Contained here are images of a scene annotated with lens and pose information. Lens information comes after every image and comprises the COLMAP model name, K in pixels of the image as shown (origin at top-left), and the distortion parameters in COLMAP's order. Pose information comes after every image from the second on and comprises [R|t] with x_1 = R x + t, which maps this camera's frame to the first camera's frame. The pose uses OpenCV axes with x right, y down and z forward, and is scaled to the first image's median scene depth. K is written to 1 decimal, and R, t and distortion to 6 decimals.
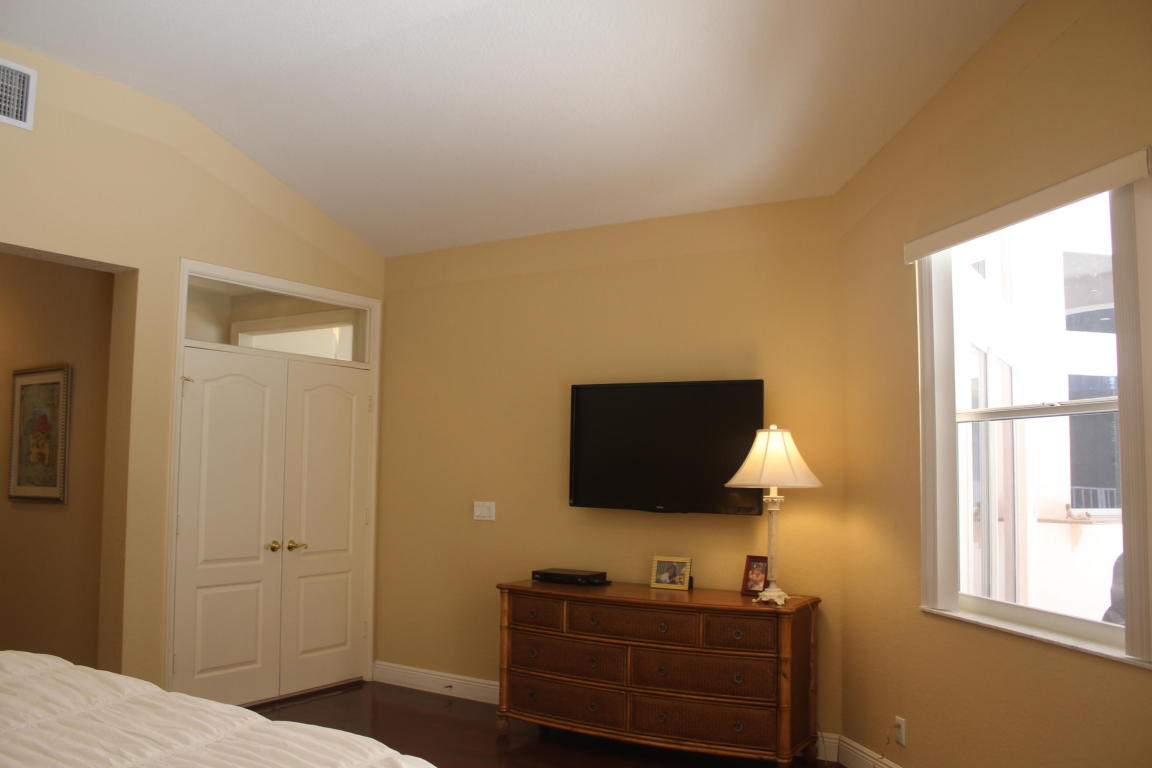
lens RADIAL K [[953.3, 0, 574.9], [0, 953.3, 387.6], [0, 0, 1]] dist [-0.166864, 0.146710]
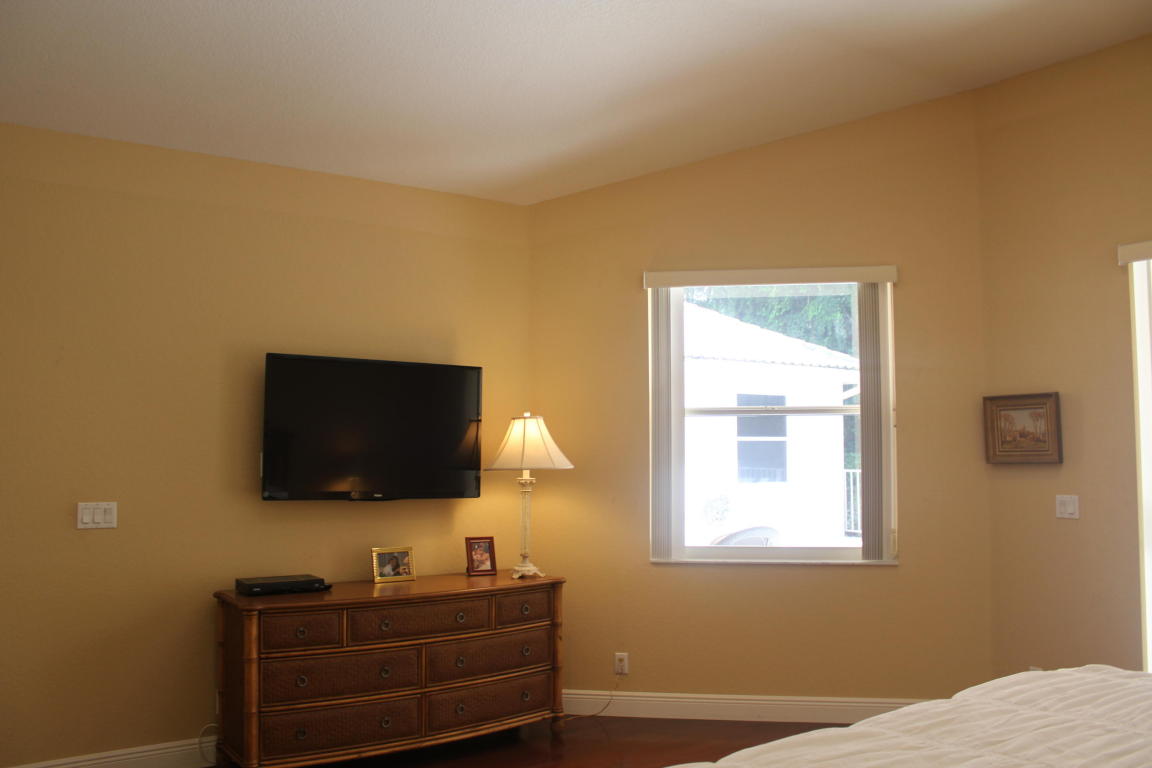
lens RADIAL K [[953.3, 0, 574.9], [0, 953.3, 387.6], [0, 0, 1]] dist [-0.166864, 0.146710]
pose [[0.388370, 0.048969, 0.920201, -0.697972], [-0.070991, 0.997209, -0.023105, 0.029548], [-0.918765, -0.056352, 0.390763, 0.477636]]
